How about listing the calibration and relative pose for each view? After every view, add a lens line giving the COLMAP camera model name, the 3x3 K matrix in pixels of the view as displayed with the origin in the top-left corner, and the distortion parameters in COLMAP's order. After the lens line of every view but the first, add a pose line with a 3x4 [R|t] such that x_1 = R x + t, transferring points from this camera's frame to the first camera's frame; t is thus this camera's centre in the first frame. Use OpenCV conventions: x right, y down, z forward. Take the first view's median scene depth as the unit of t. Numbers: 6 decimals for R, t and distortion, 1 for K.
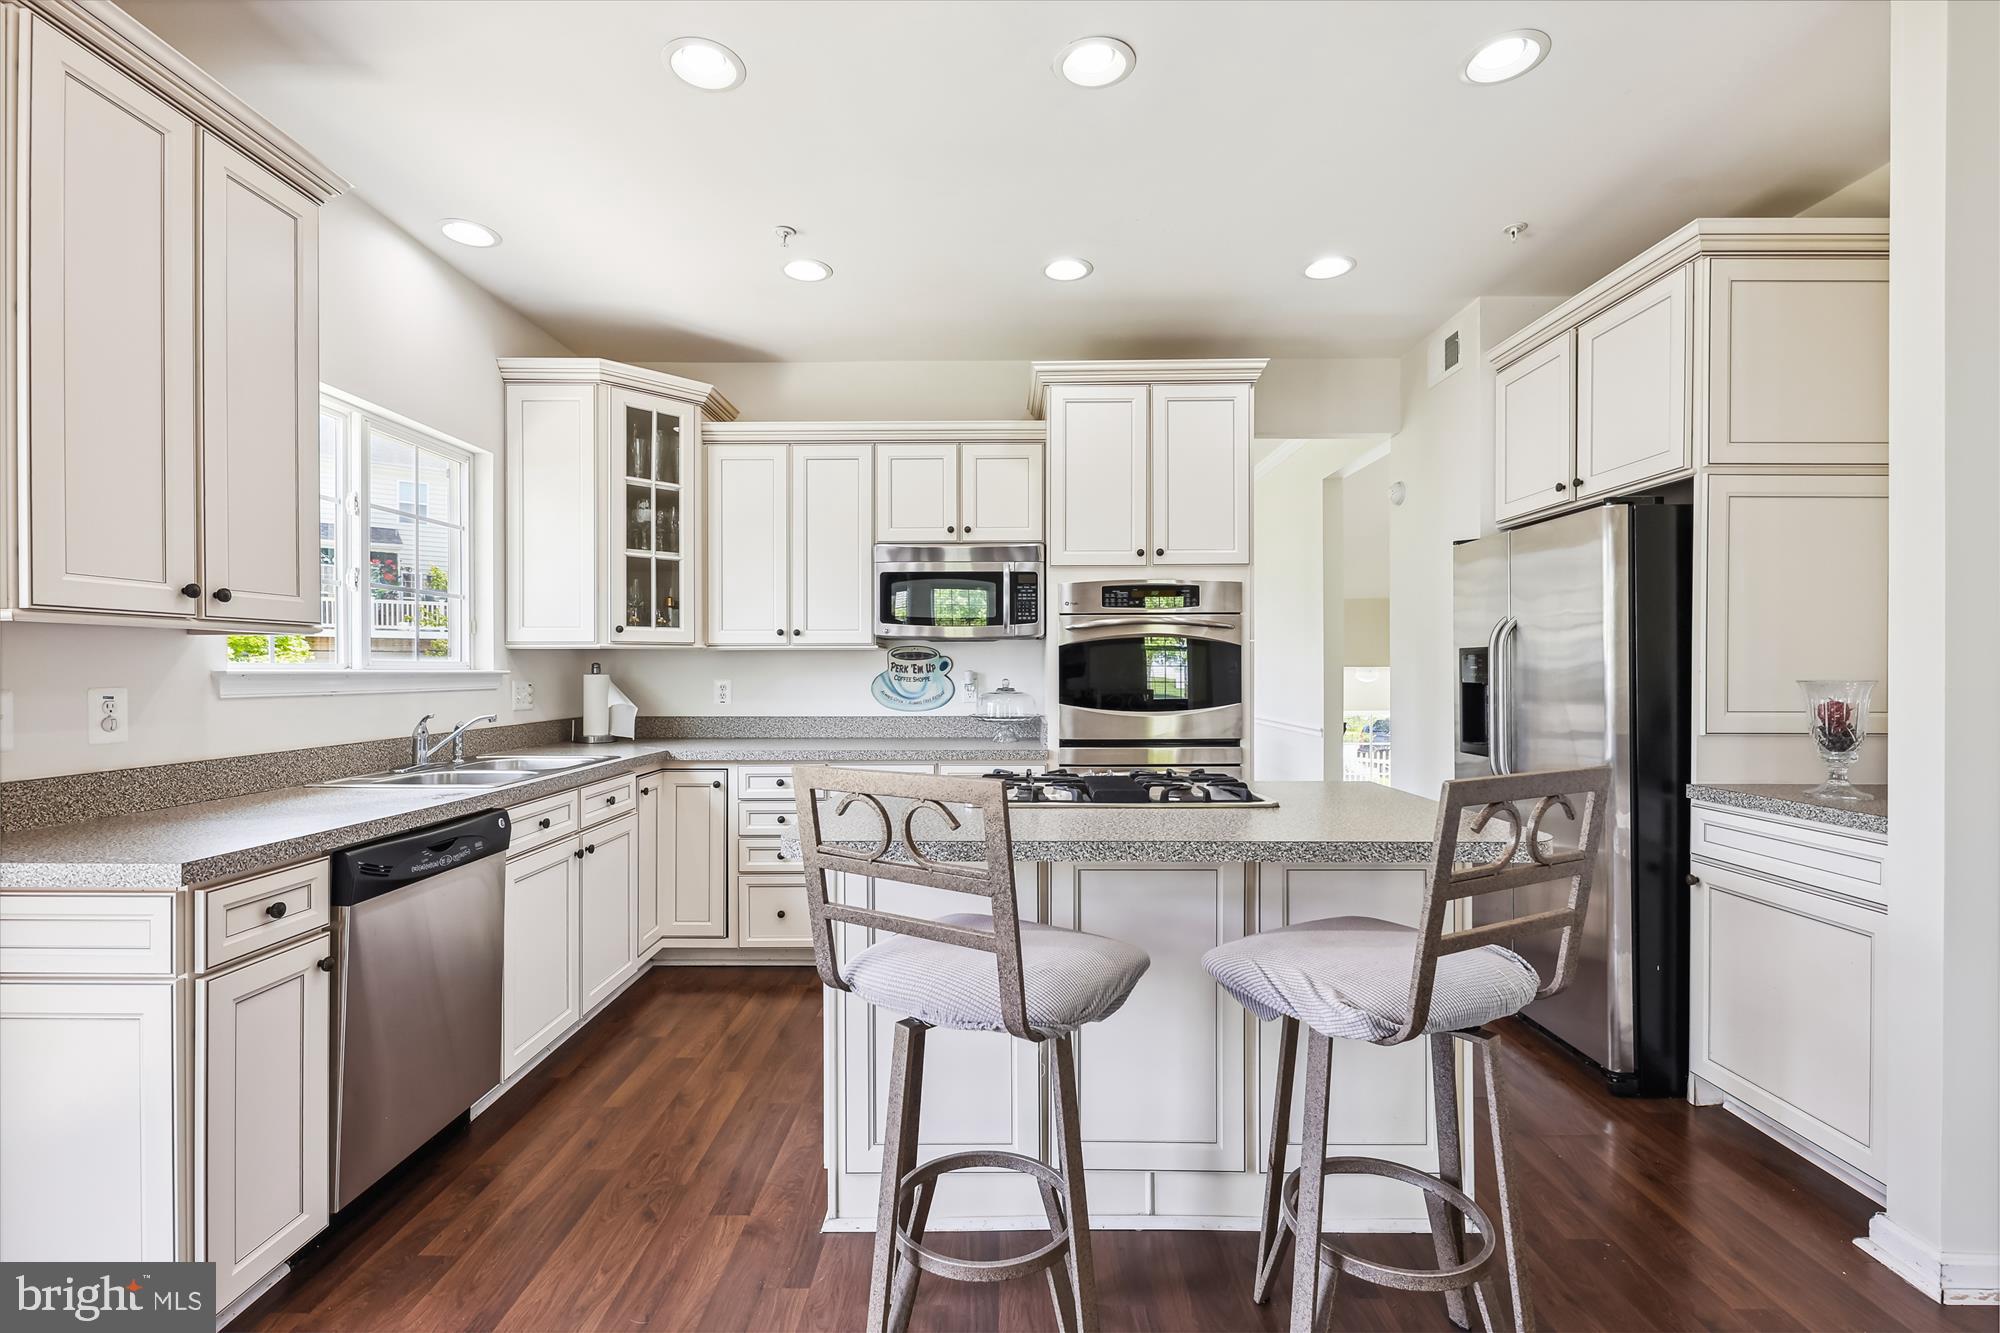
lens RADIAL K [[884.6, 0, 990.2], [0, 884.6, 667.1], [0, 0, 1]] dist [0.002276, 0.000003]
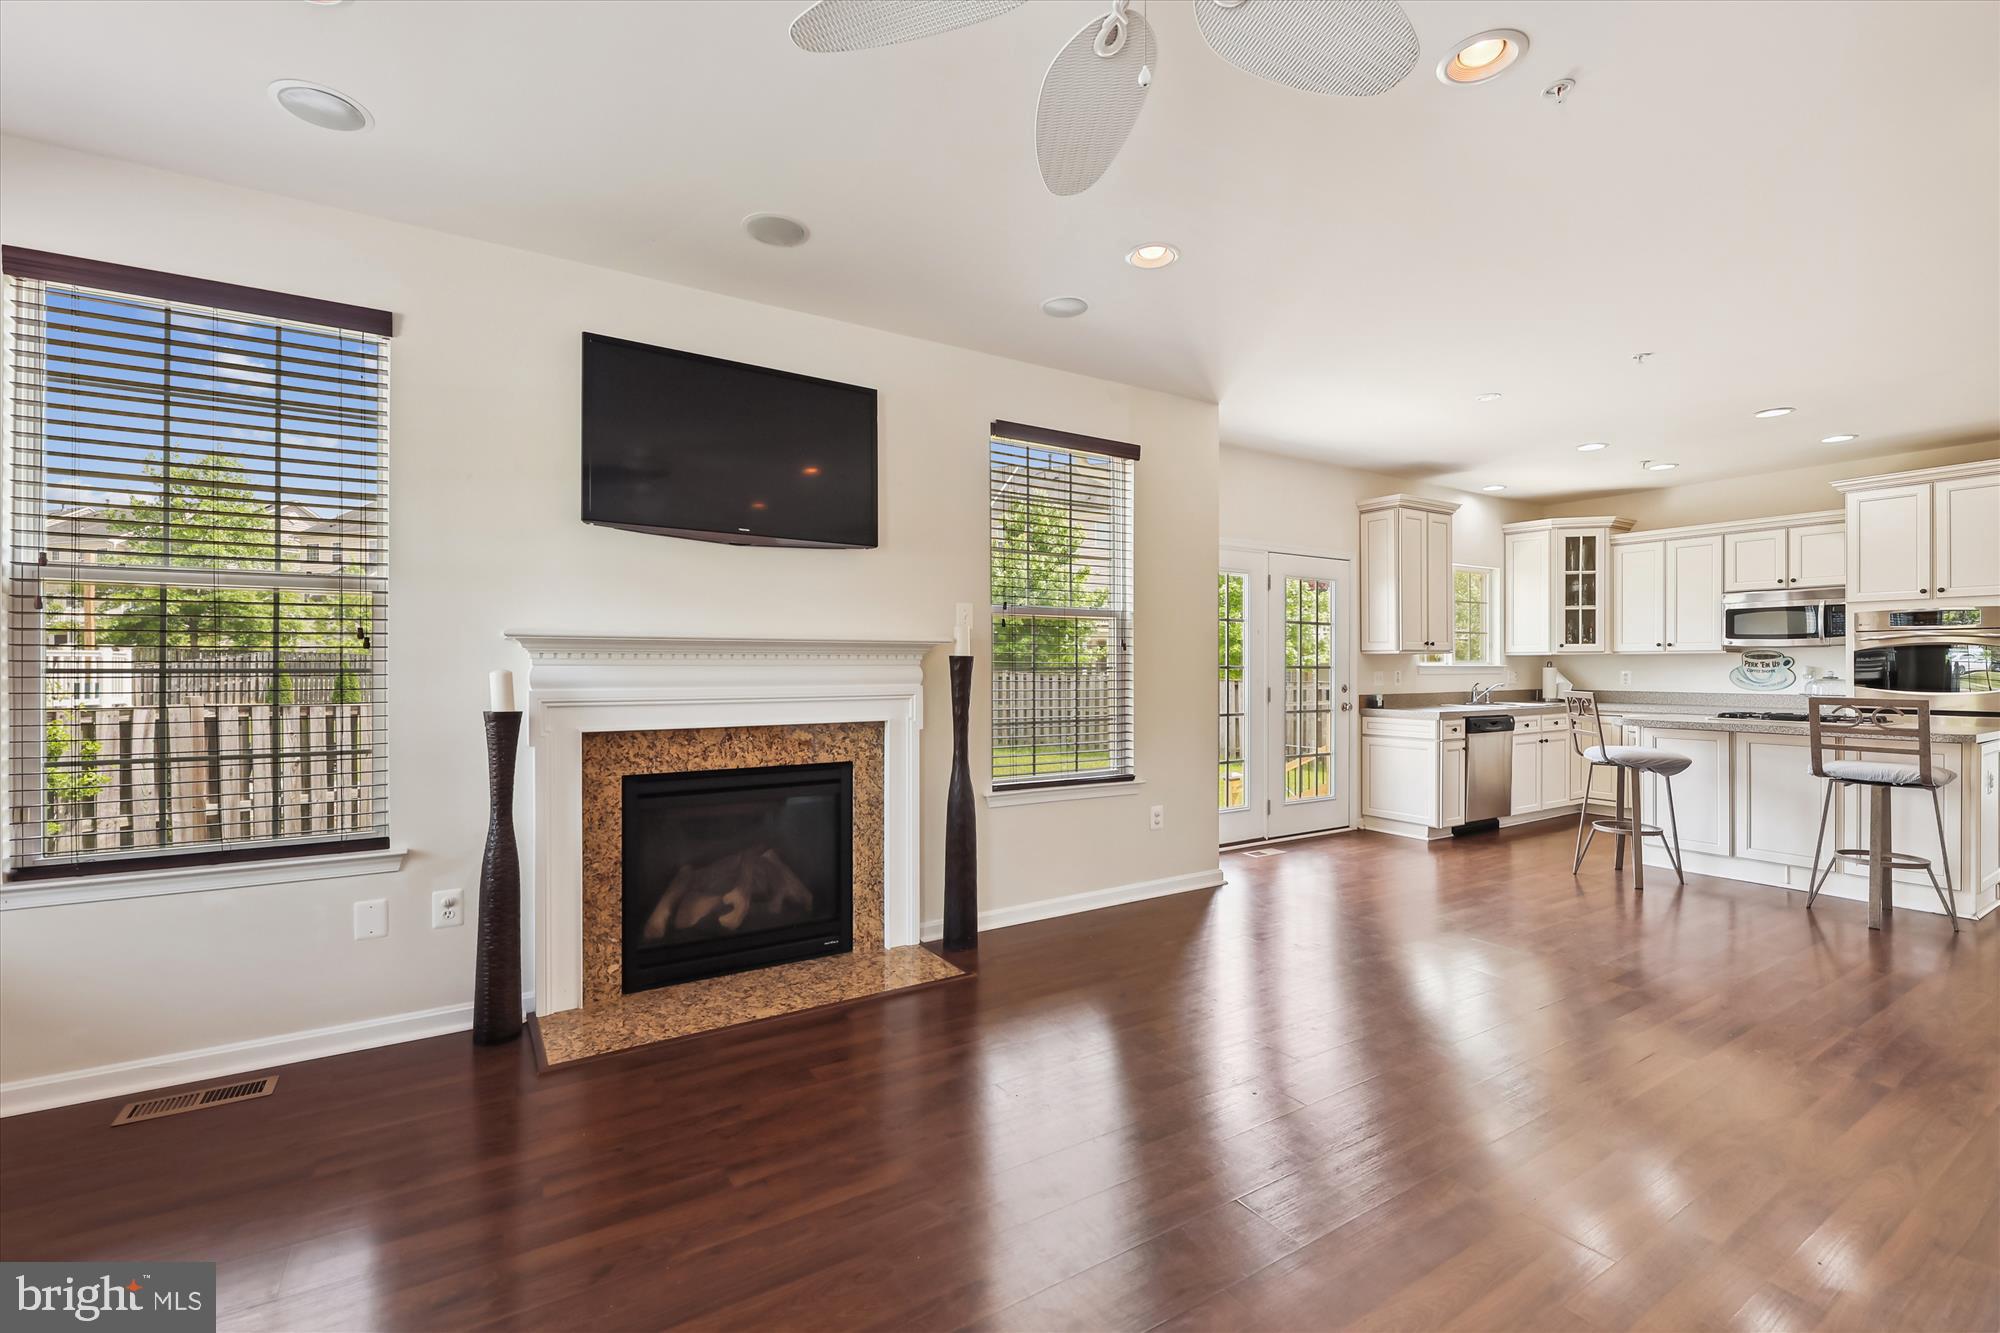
lens RADIAL K [[884.6, 0, 994.1], [0, 884.6, 667.1], [0, 0, 1]] dist [0.002276, 0.000003]
pose [[0.552675, 0.002775, -0.833392, 0.559461], [0.001363, 0.999990, 0.004234, -0.003111], [0.833396, -0.003476, 0.552666, -1.220823]]
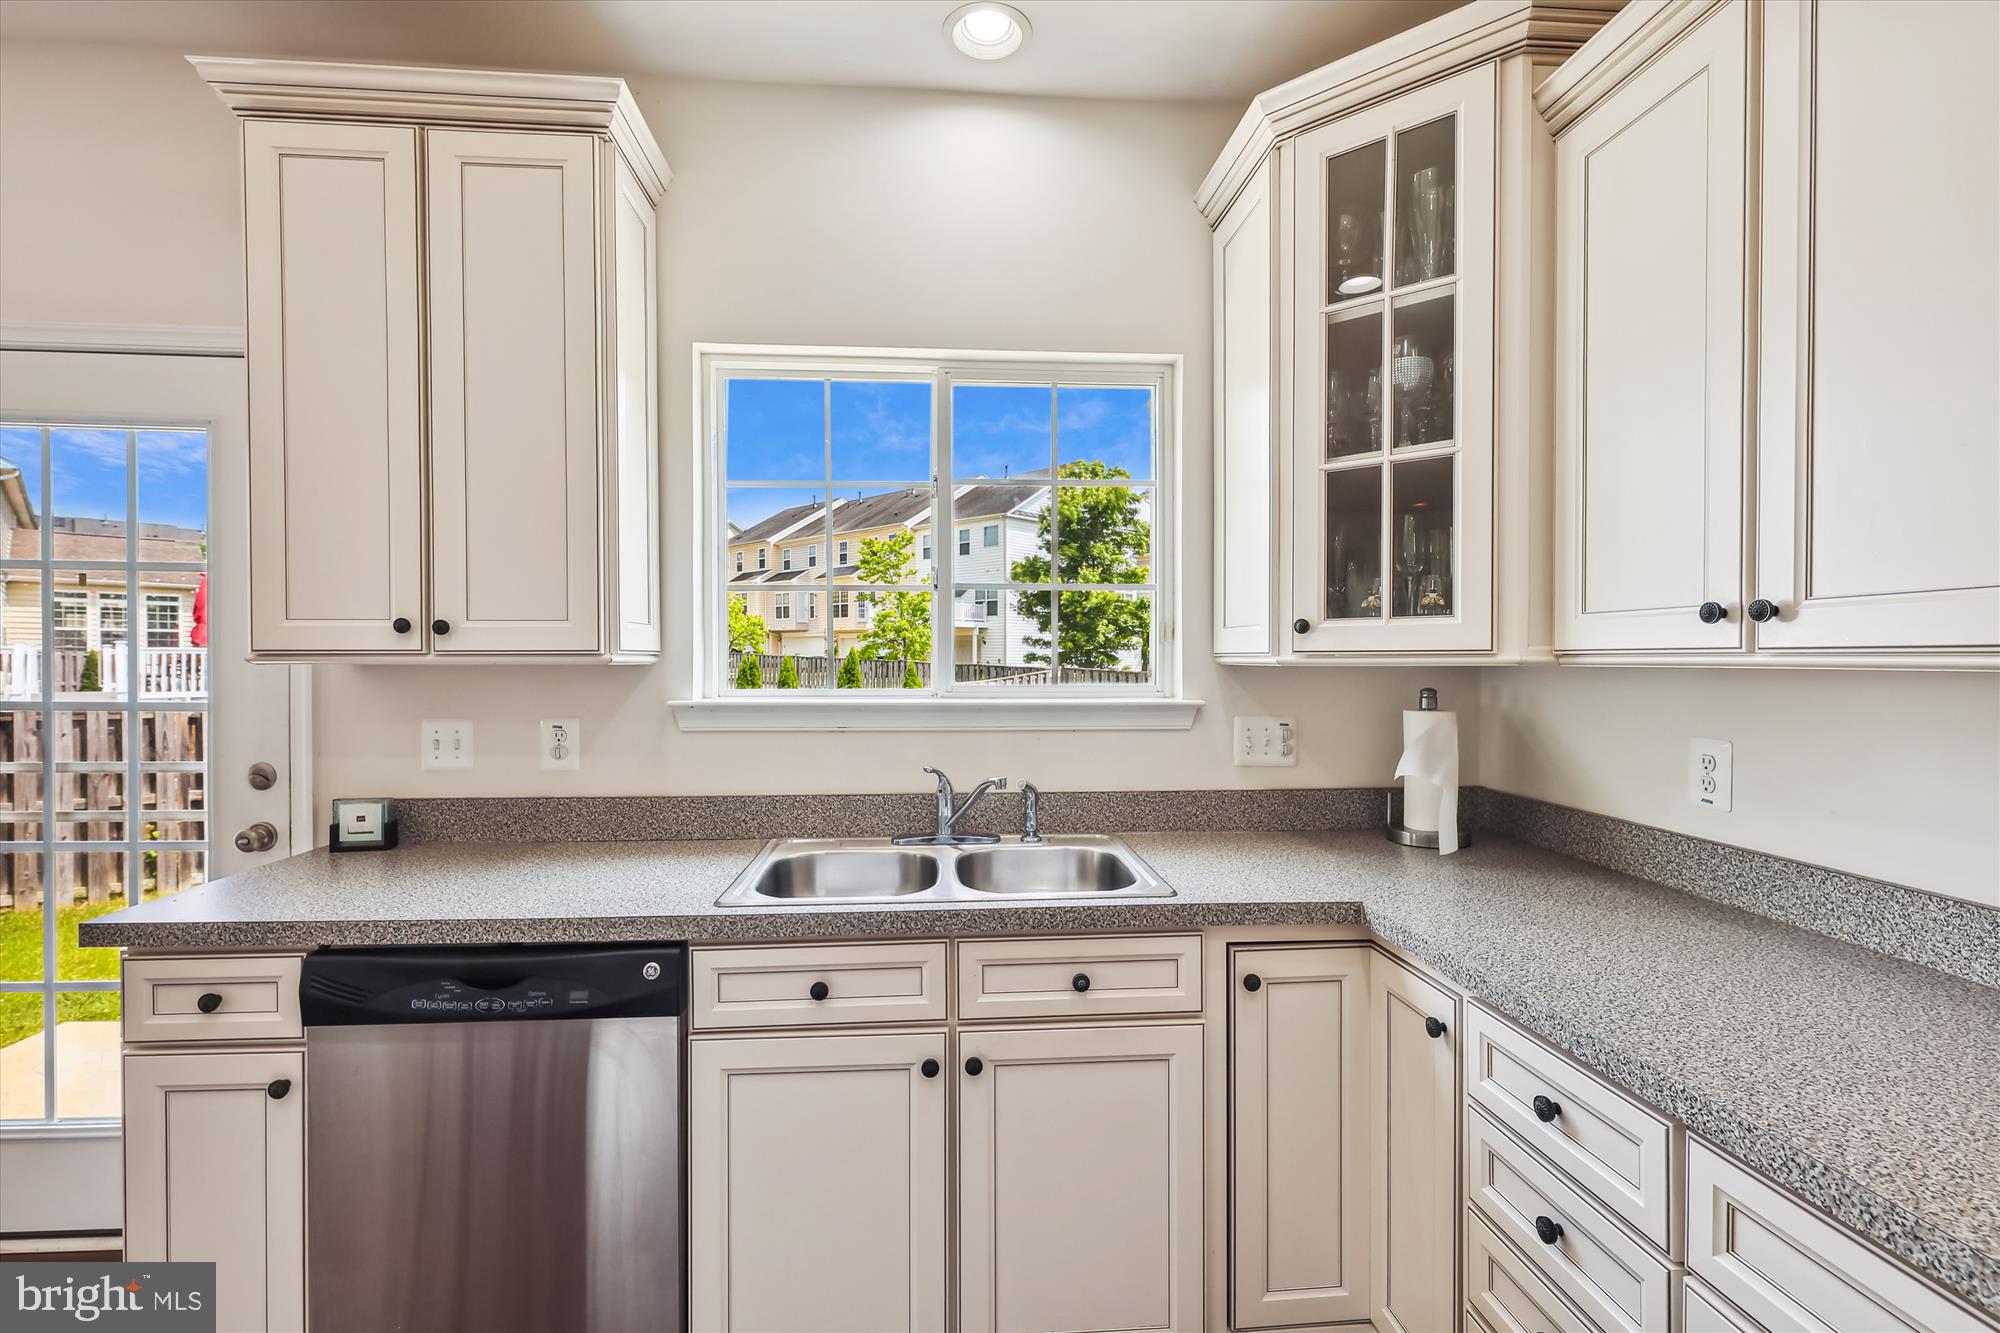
lens RADIAL K [[884.6, 0, 994.9], [0, 884.6, 662.4], [0, 0, 1]] dist [0.002276, 0.000003]
pose [[0.091863, 0.006068, -0.995753, 0.049243], [0.000833, 0.999981, 0.006171, -0.025721], [0.995771, -0.001397, 0.091857, 0.766303]]
